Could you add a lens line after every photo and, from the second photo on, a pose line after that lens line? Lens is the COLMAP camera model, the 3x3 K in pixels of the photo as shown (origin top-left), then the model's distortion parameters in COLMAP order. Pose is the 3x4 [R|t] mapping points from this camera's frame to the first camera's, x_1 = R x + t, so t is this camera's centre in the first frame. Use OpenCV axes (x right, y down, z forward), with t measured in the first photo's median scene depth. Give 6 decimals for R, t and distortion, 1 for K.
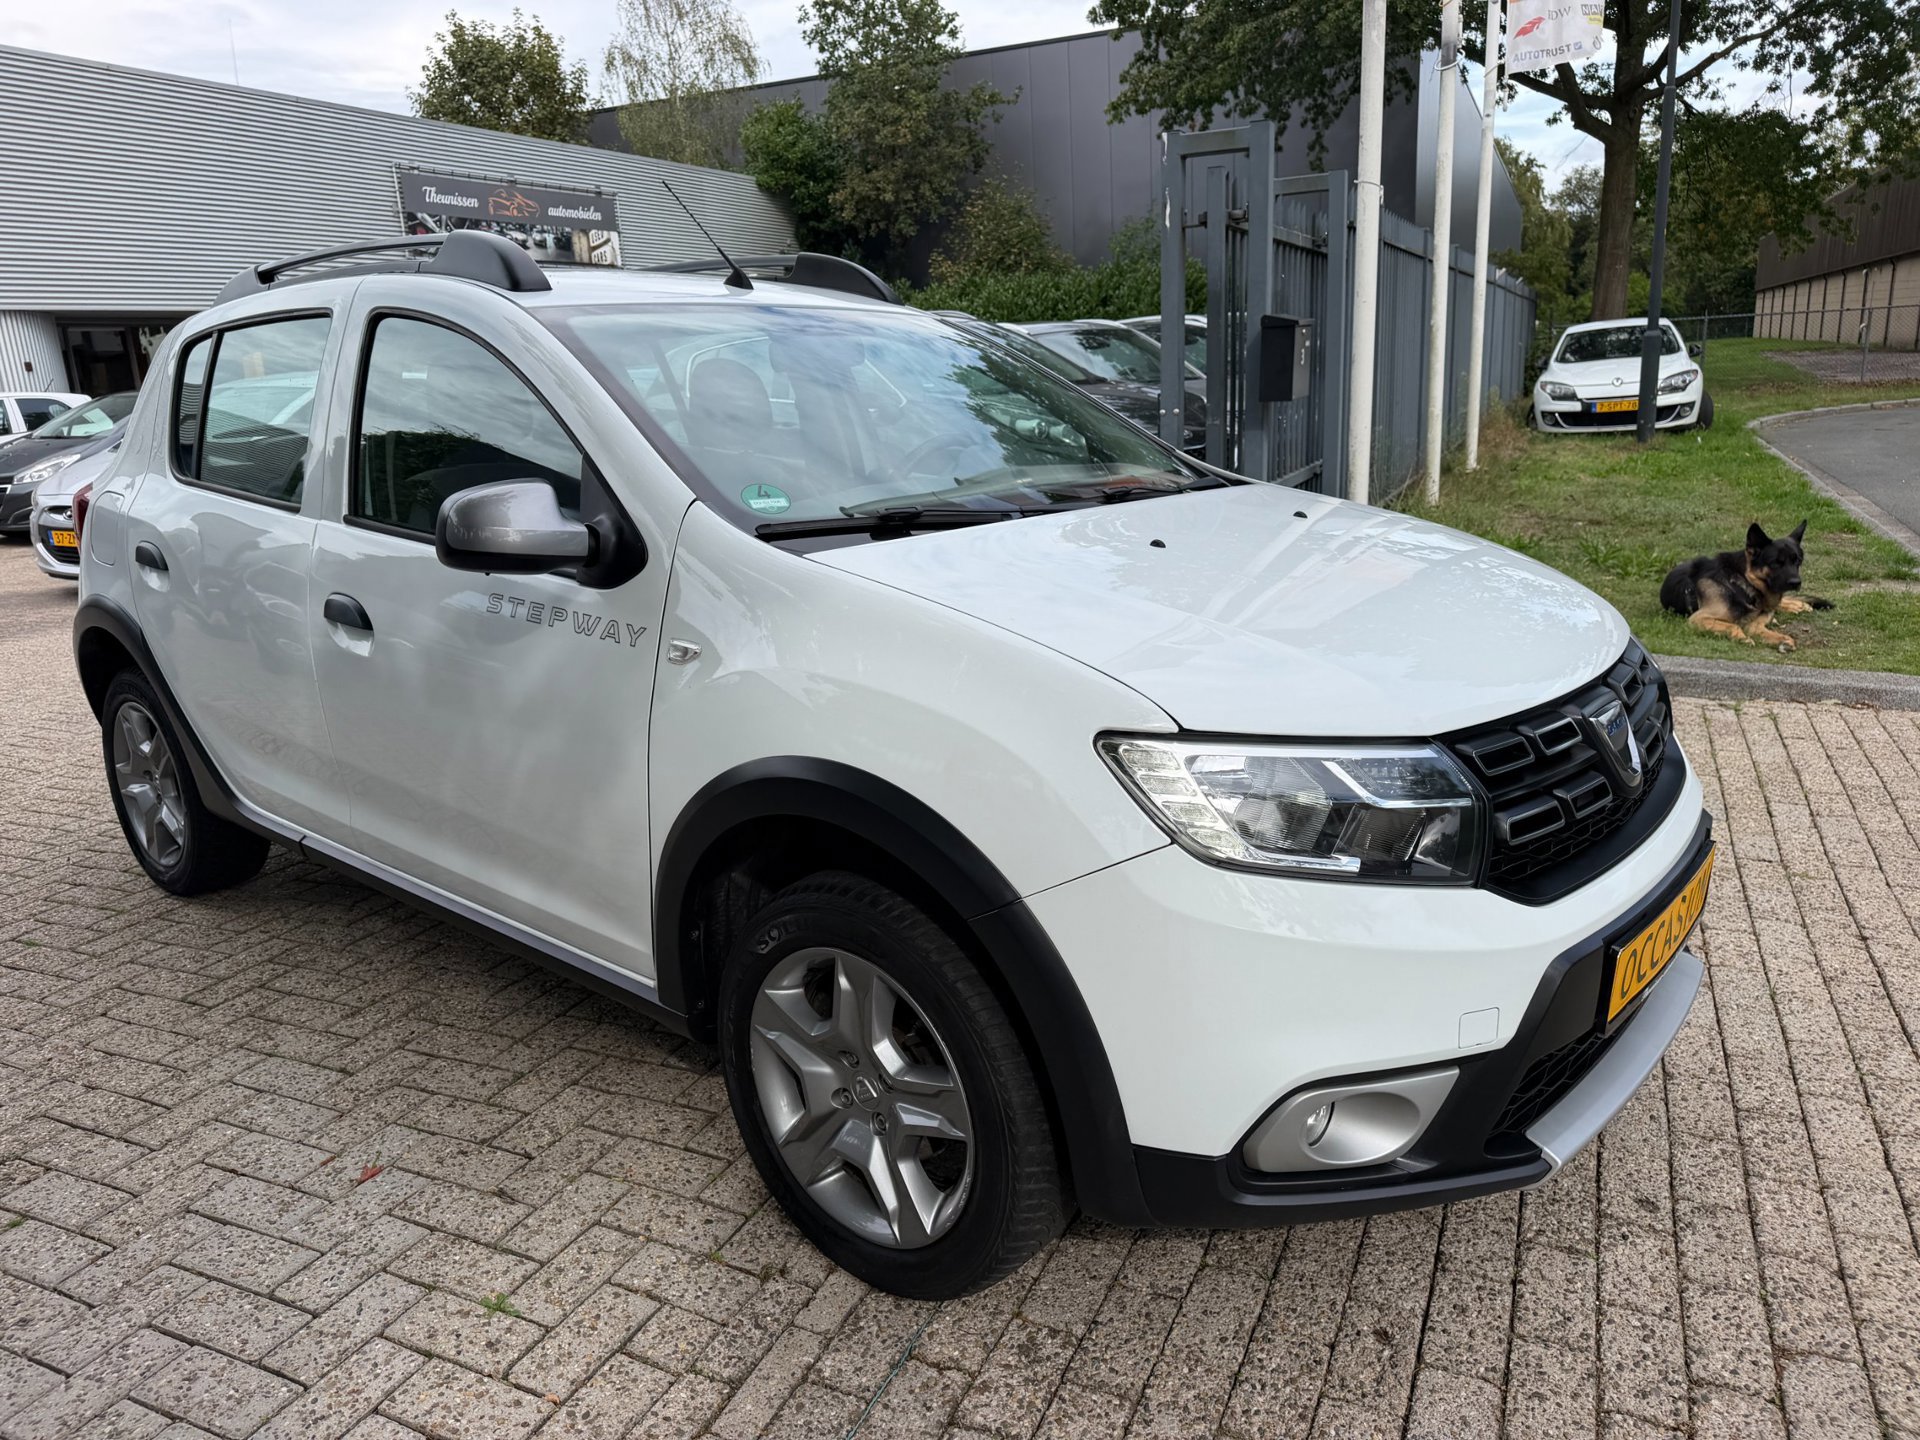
lens RADIAL K [[1355.7, 0, 942.3], [0, 1355.7, 729.3], [0, 0, 1]] dist [0.015110, -0.018763]
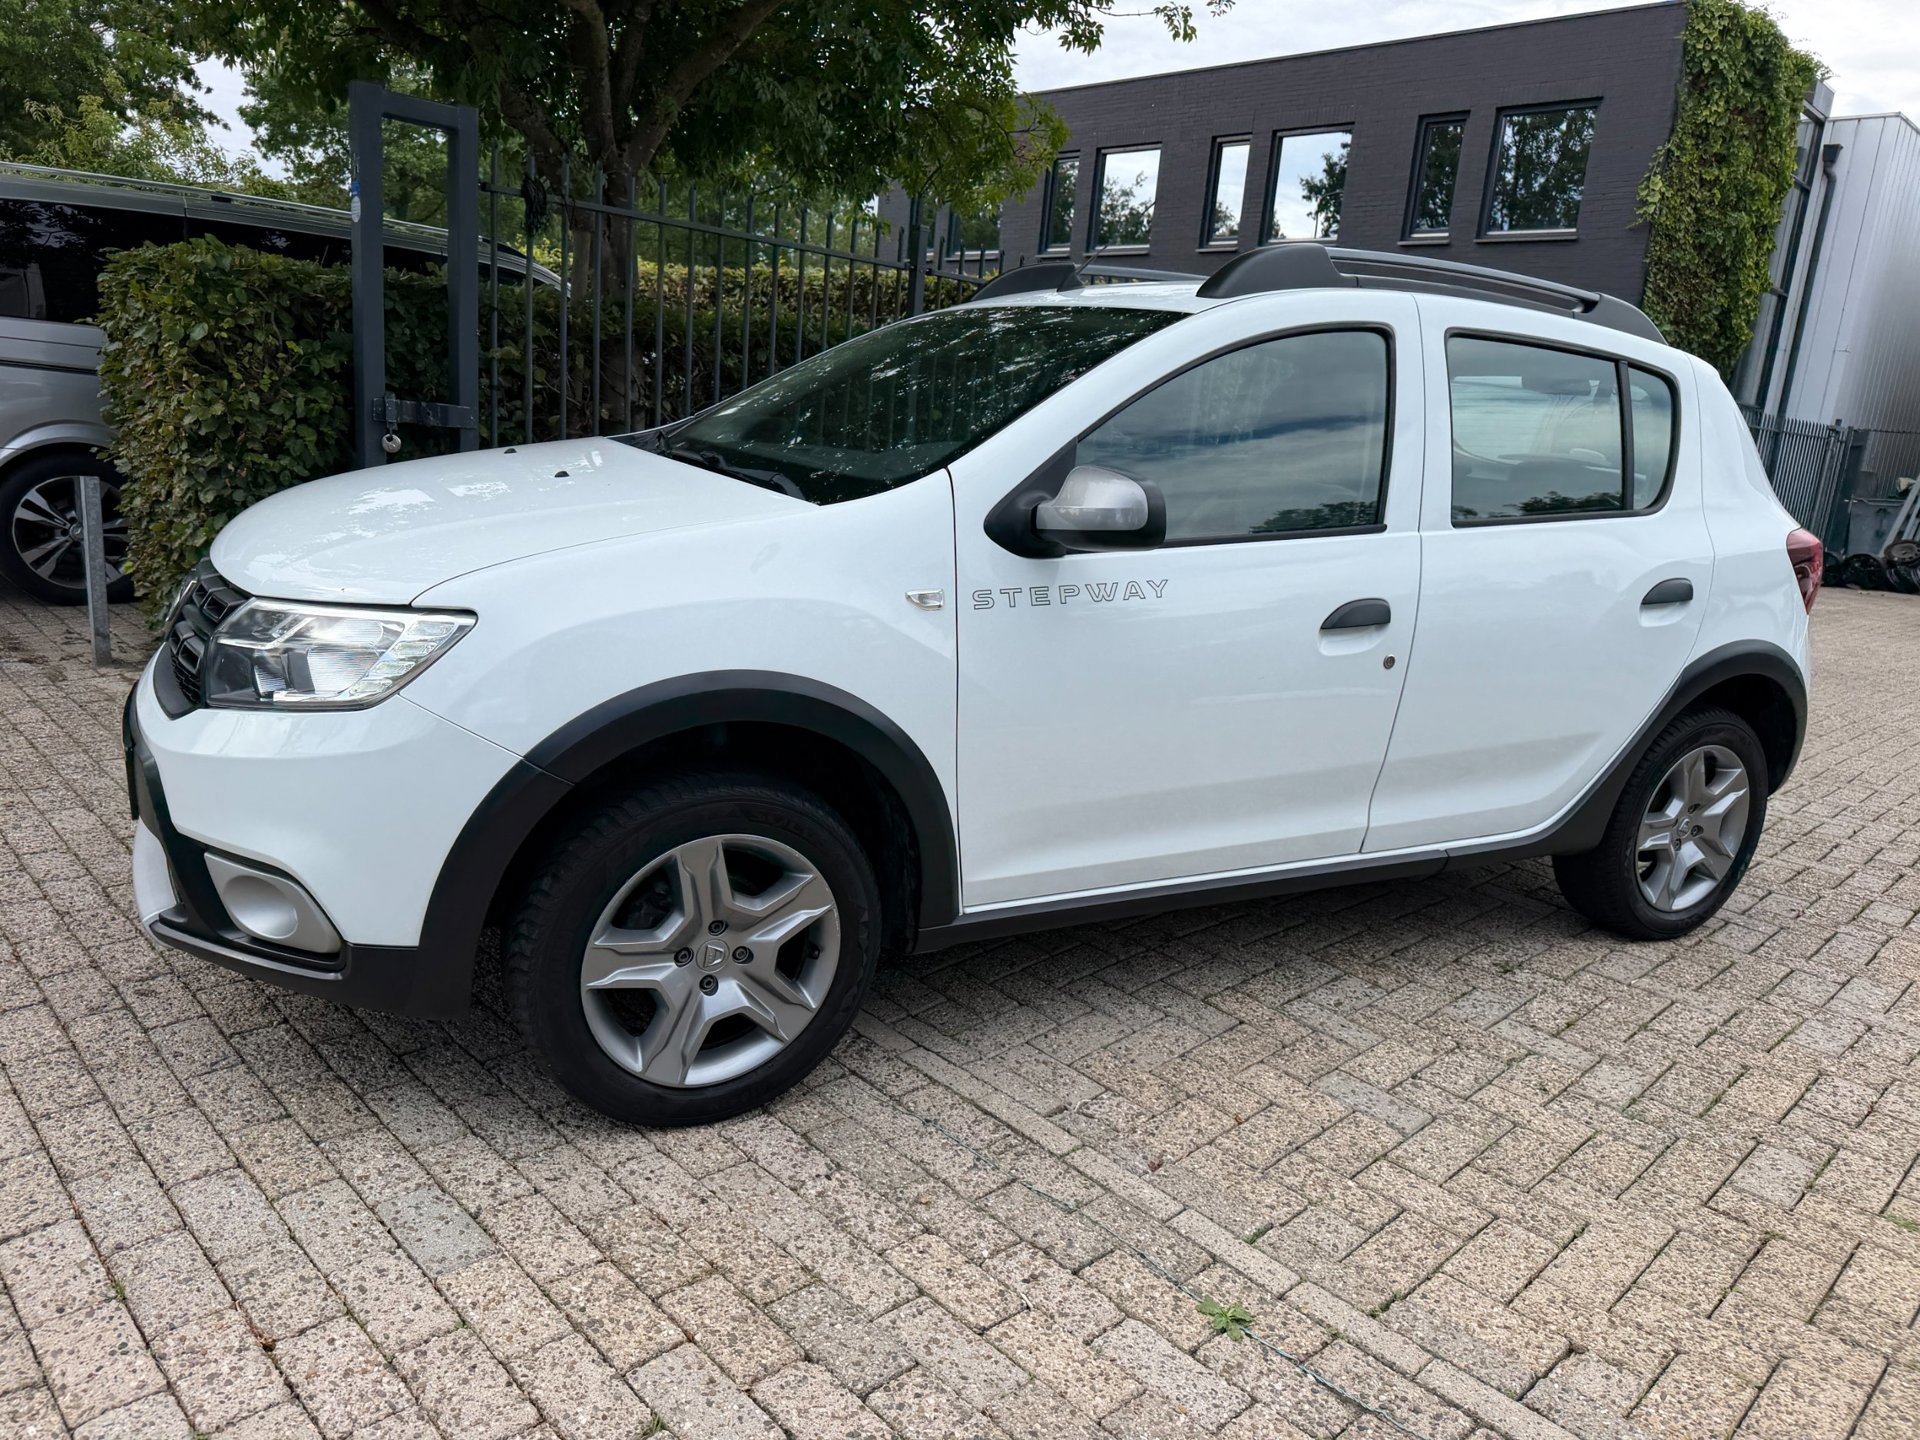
lens RADIAL K [[1355.5, 0, 955.9], [0, 1355.5, 723.9], [0, 0, 1]] dist [0.024128, -0.029374]
pose [[-0.358795, 0.225807, -0.905692, 0.919636], [-0.308882, 0.886909, 0.343489, -0.353298], [0.880828, 0.402994, -0.248471, 1.299223]]
